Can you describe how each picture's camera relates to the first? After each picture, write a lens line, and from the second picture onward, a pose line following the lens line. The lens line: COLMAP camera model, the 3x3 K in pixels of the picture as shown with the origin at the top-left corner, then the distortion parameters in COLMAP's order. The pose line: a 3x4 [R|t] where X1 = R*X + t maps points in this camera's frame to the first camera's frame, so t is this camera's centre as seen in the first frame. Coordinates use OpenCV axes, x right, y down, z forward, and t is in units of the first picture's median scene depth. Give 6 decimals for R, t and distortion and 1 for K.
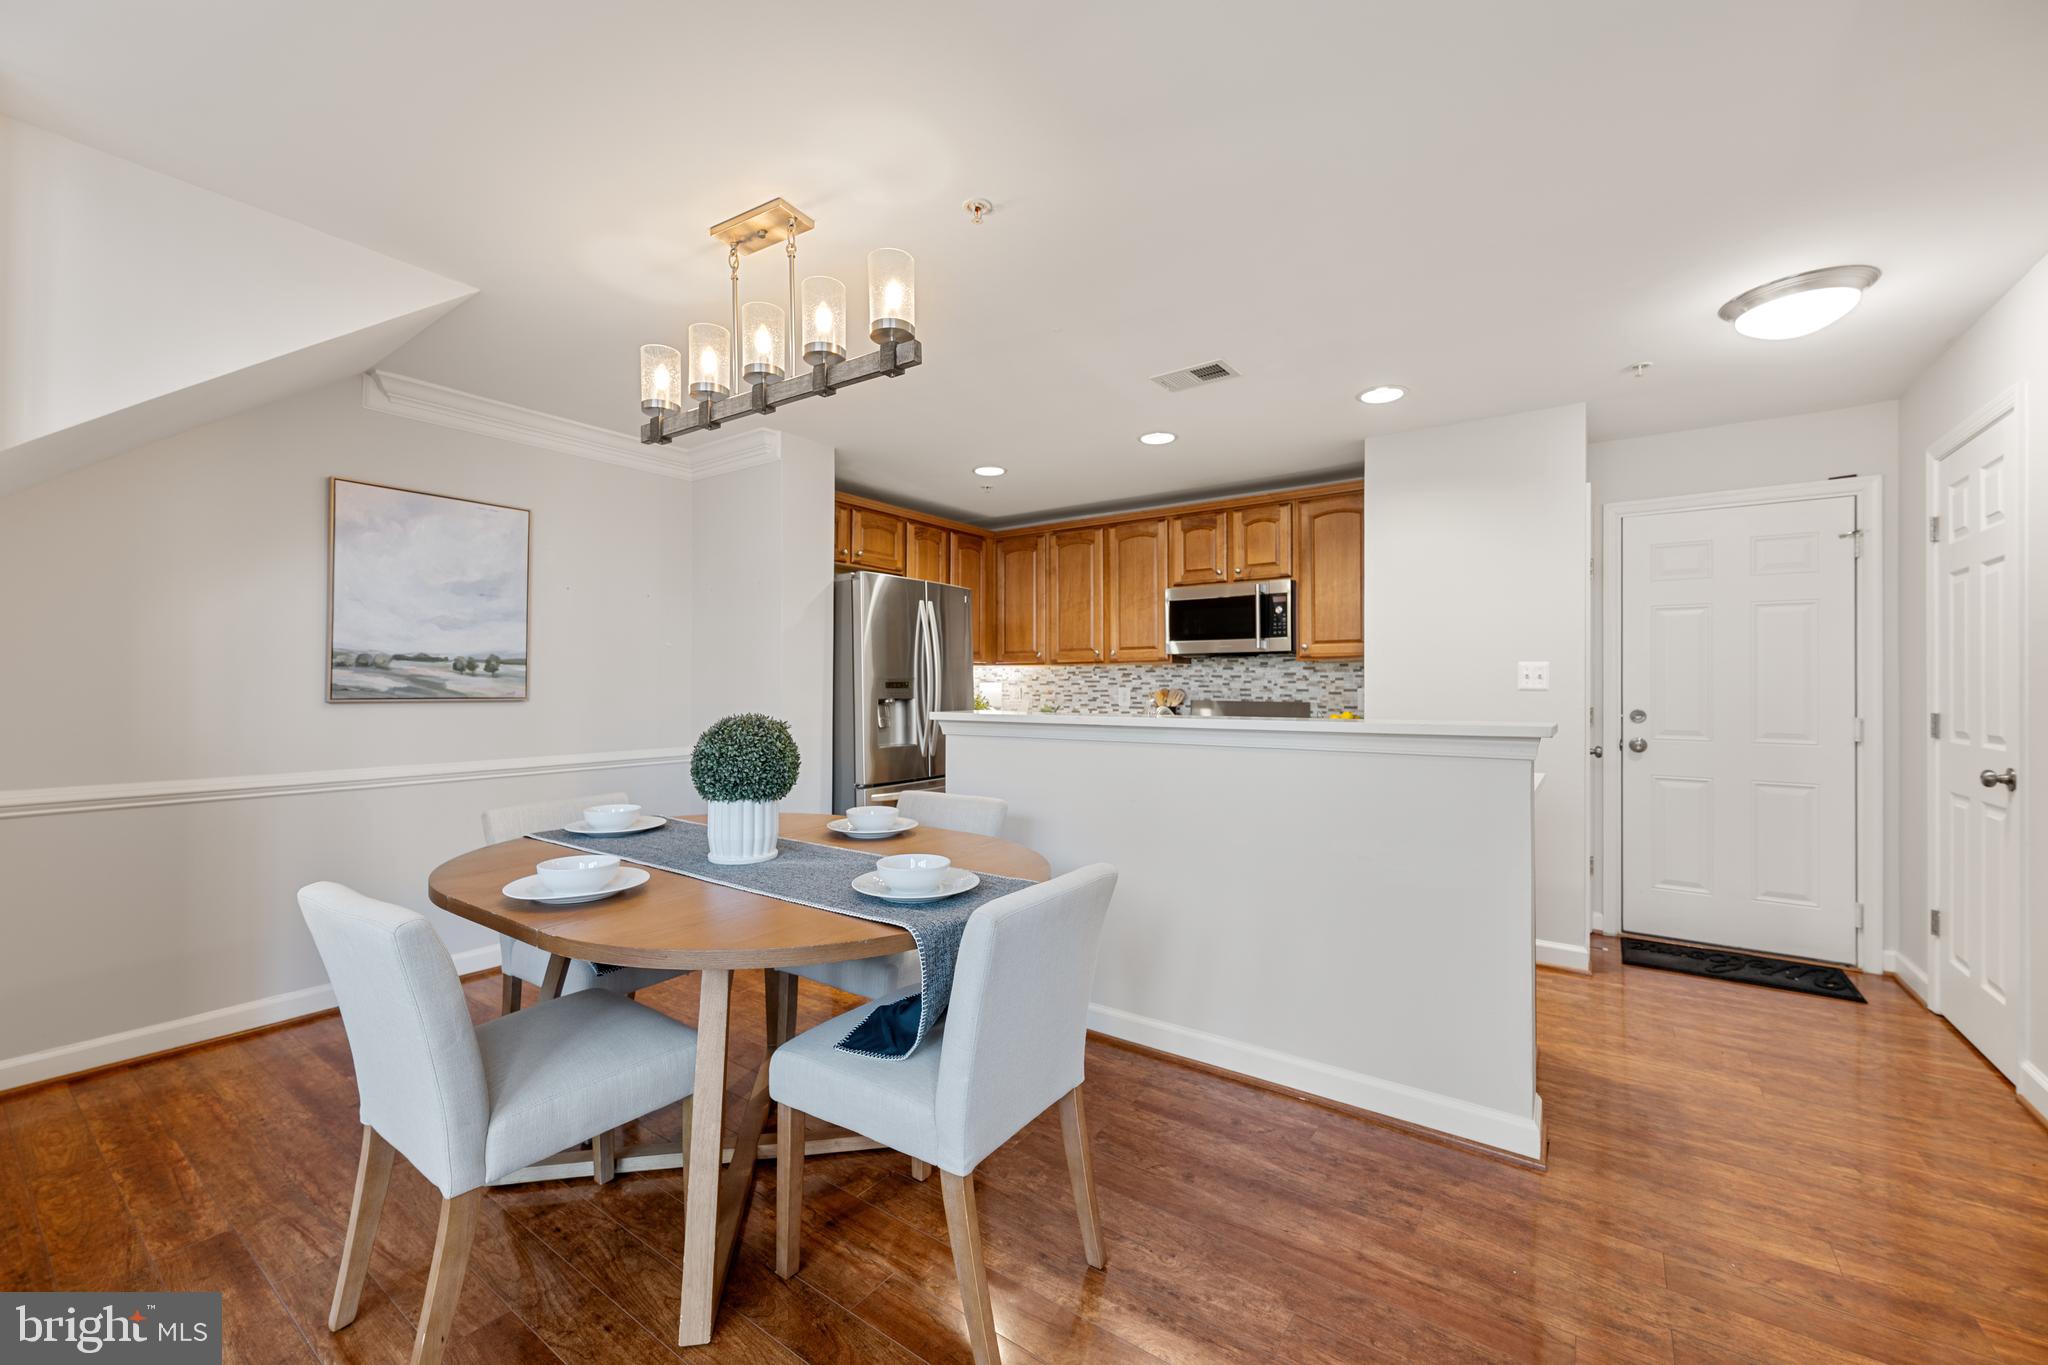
lens RADIAL K [[824.8, 0, 1027.5], [0, 824.8, 677.4], [0, 0, 1]] dist [0.002365, 0.000117]
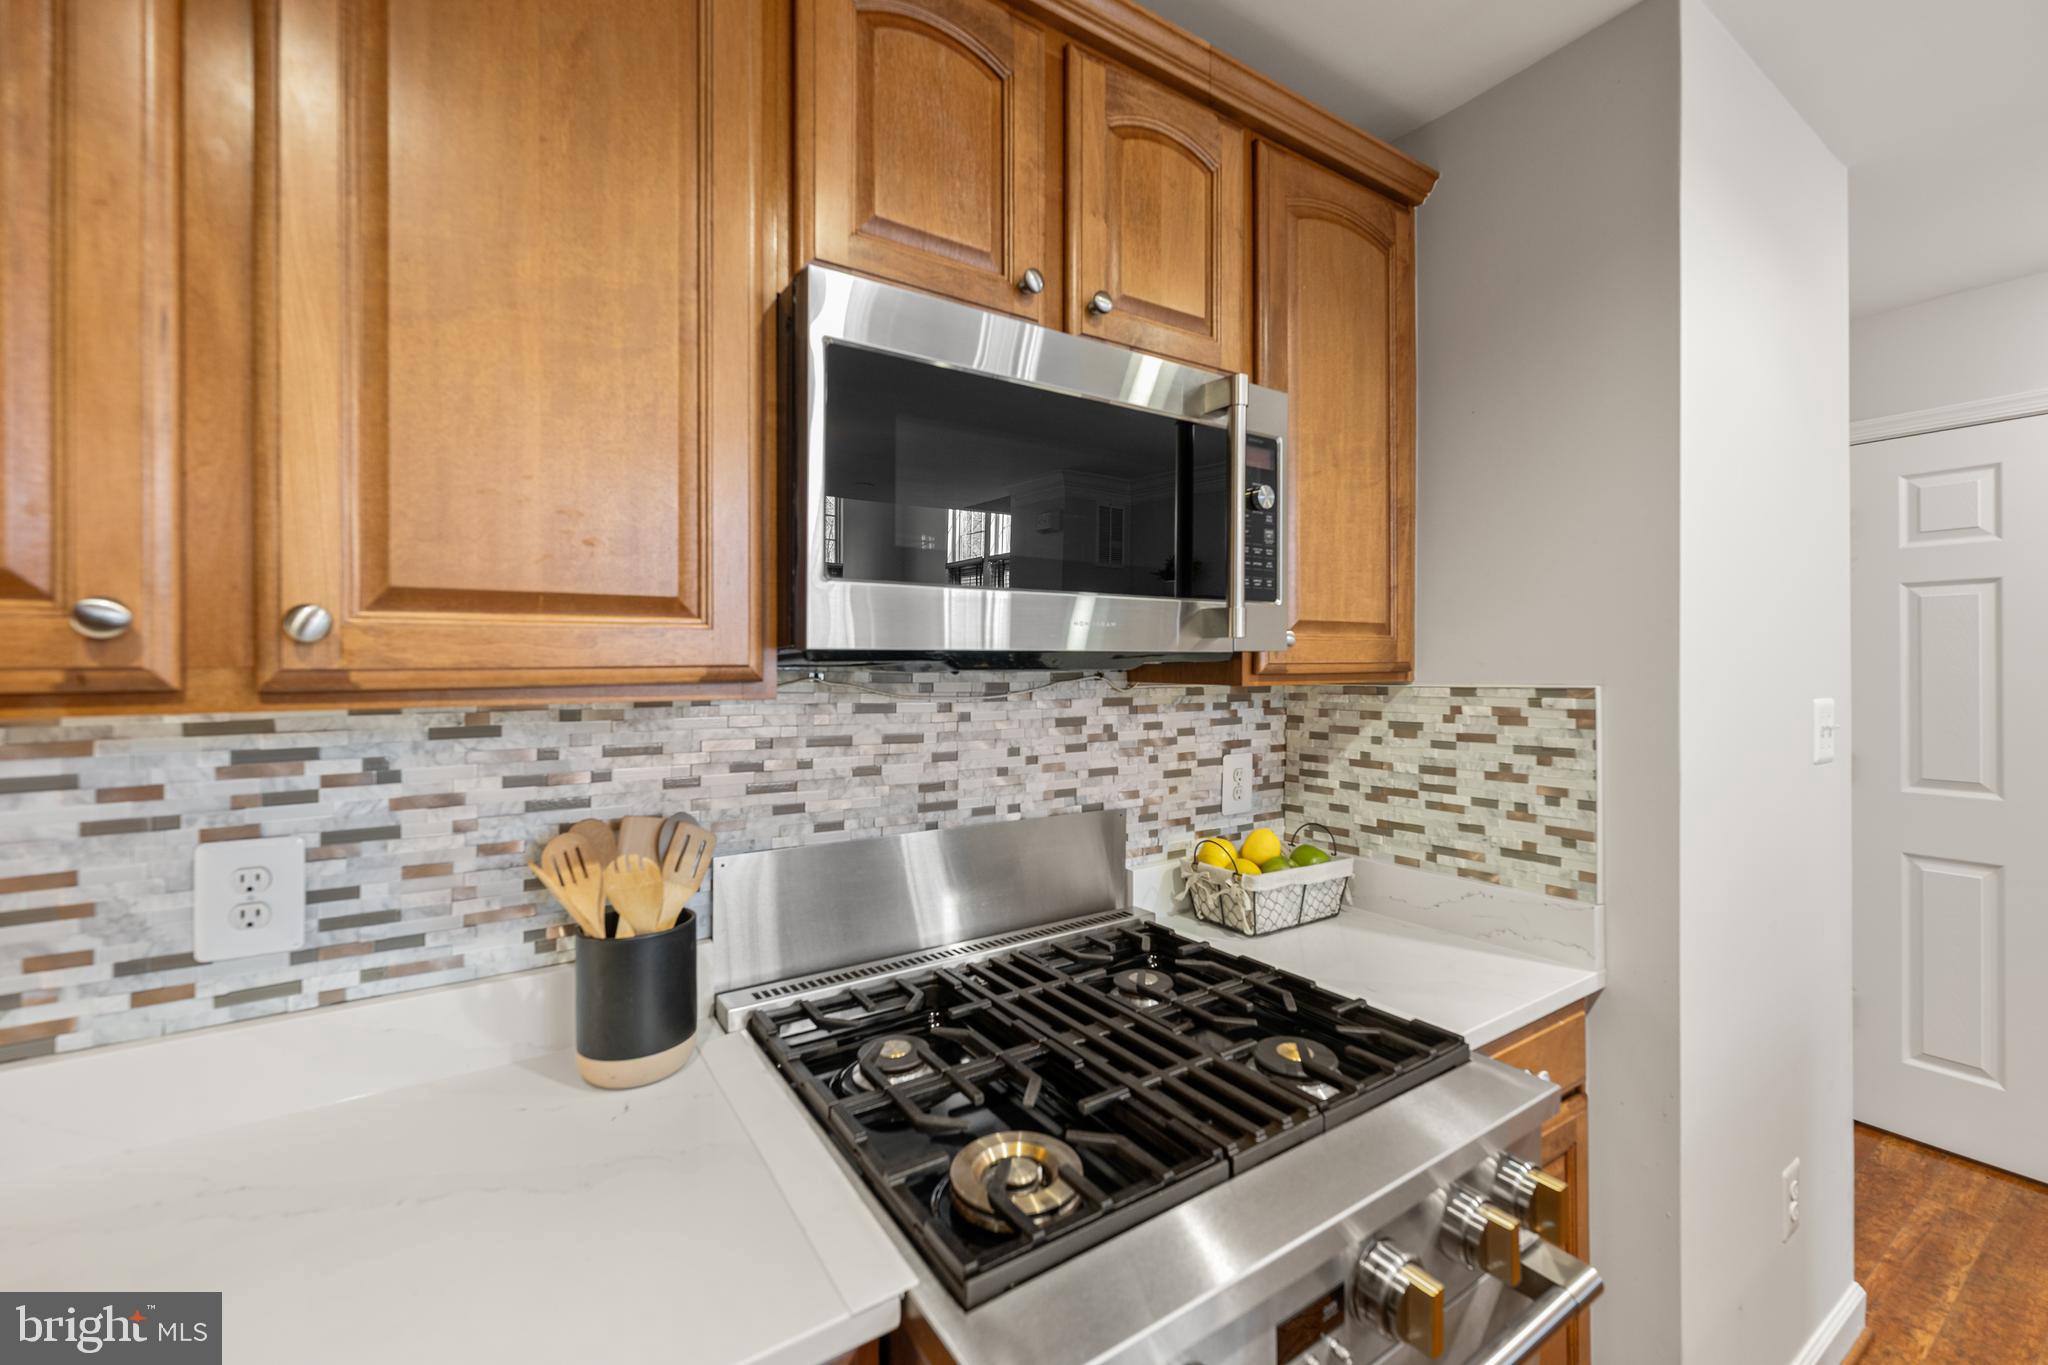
lens RADIAL K [[824.8, 0, 1024.1], [0, 824.8, 670.4], [0, 0, 1]] dist [0.002365, 0.000117]
pose [[0.357631, -0.004269, 0.933853, 0.023504], [-0.002102, 0.999983, 0.005376, -0.025075], [-0.933861, -0.003886, 0.357616, 0.903305]]
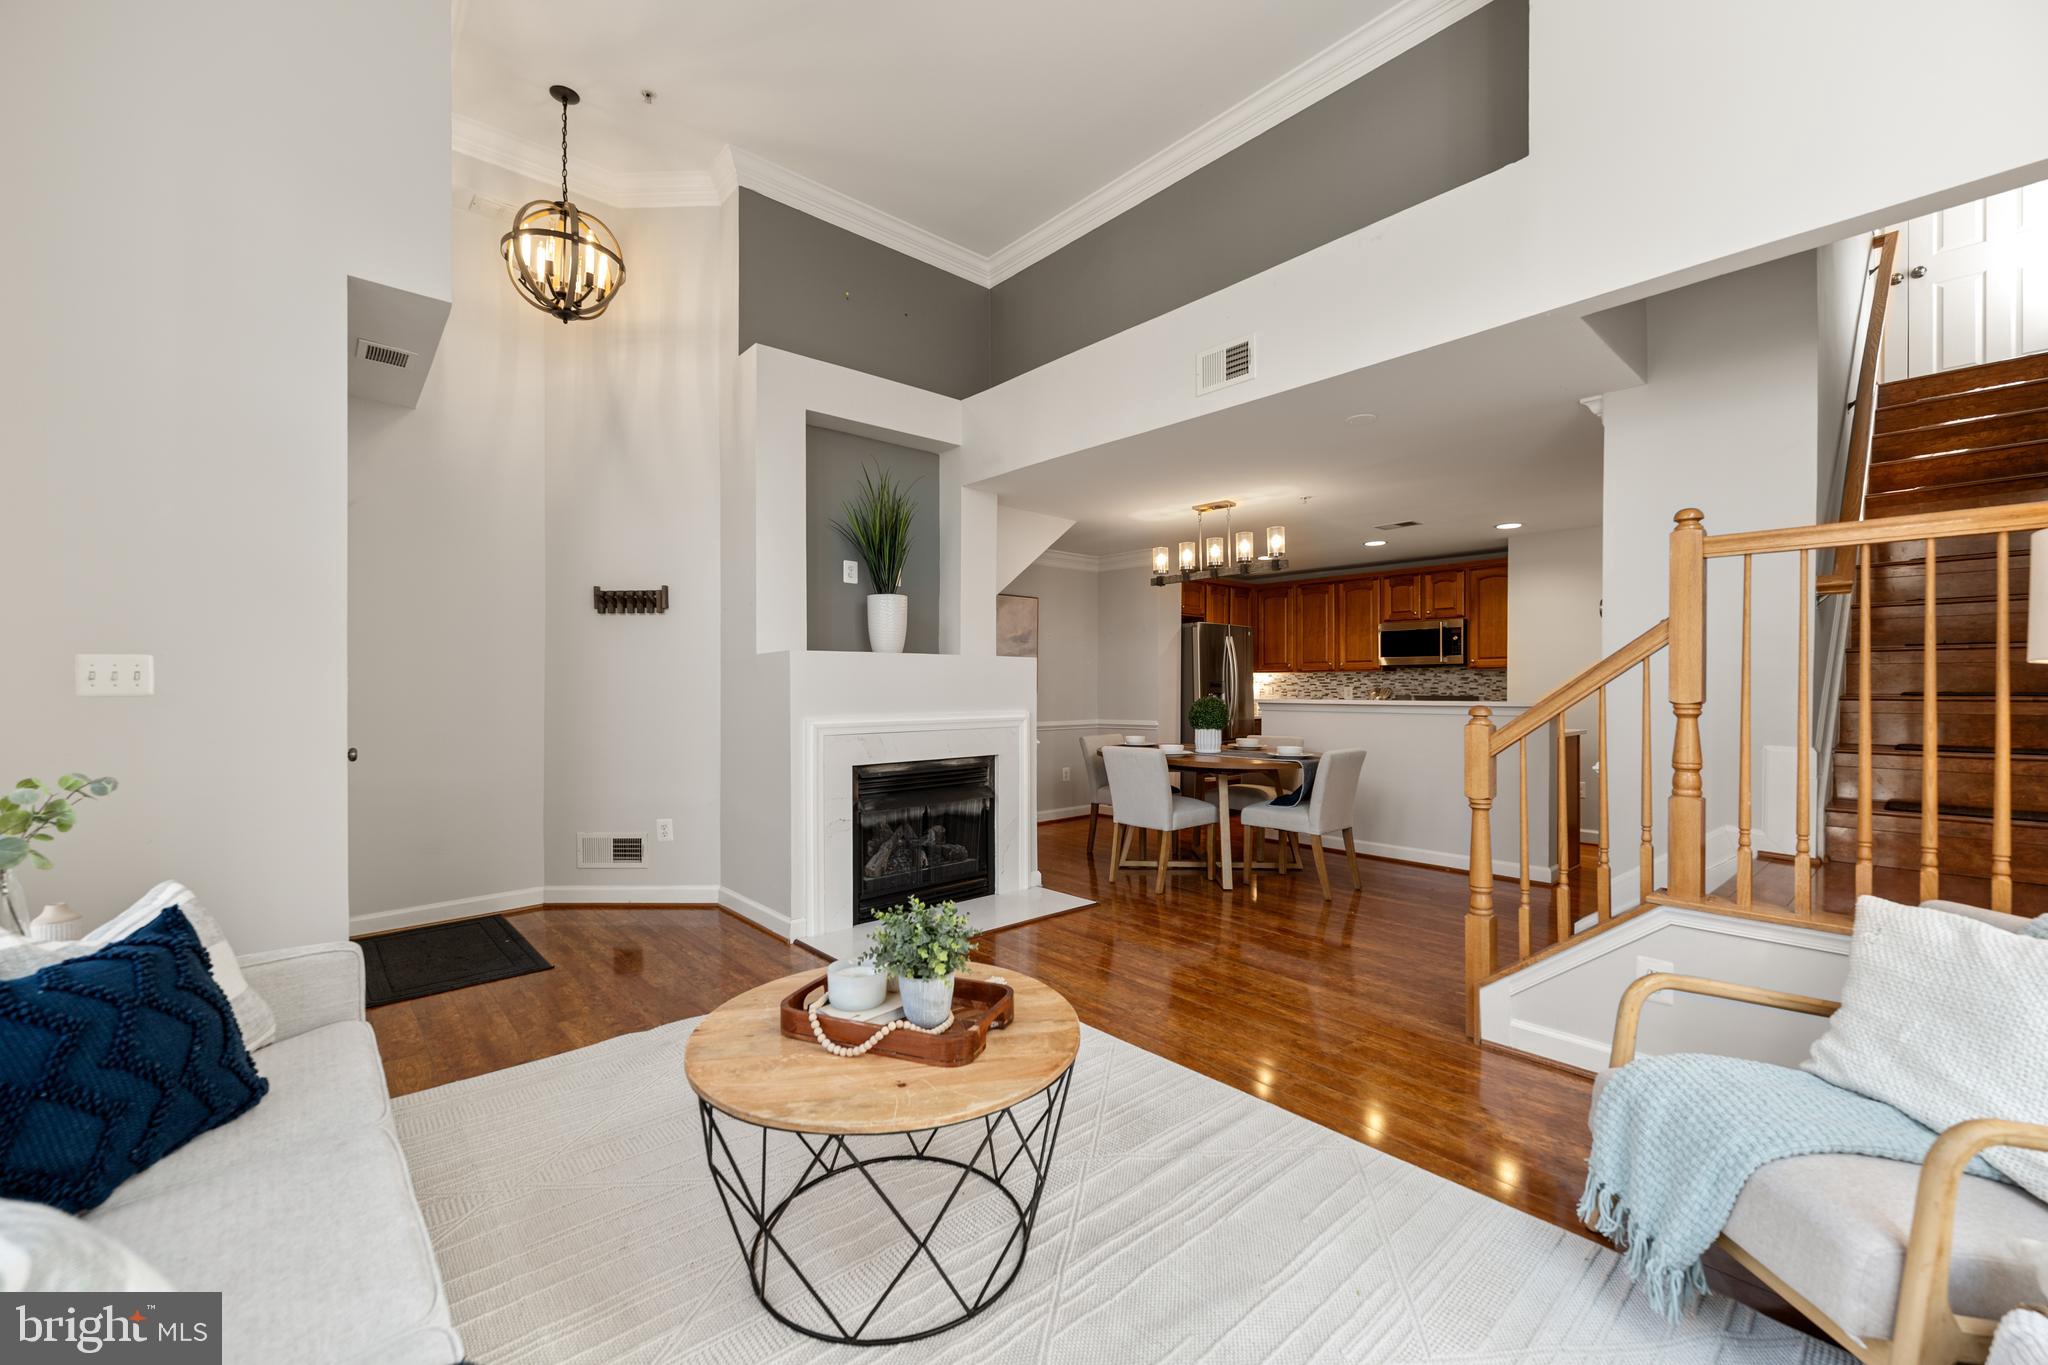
lens RADIAL K [[824.8, 0, 1018.8], [0, 824.8, 687.3], [0, 0, 1]] dist [0.002365, 0.000117]
pose [[0.972872, -0.000462, -0.231345, -0.136056], [0.003268, 0.999926, 0.011745, -0.007545], [0.231322, -0.012182, 0.972801, -0.691355]]
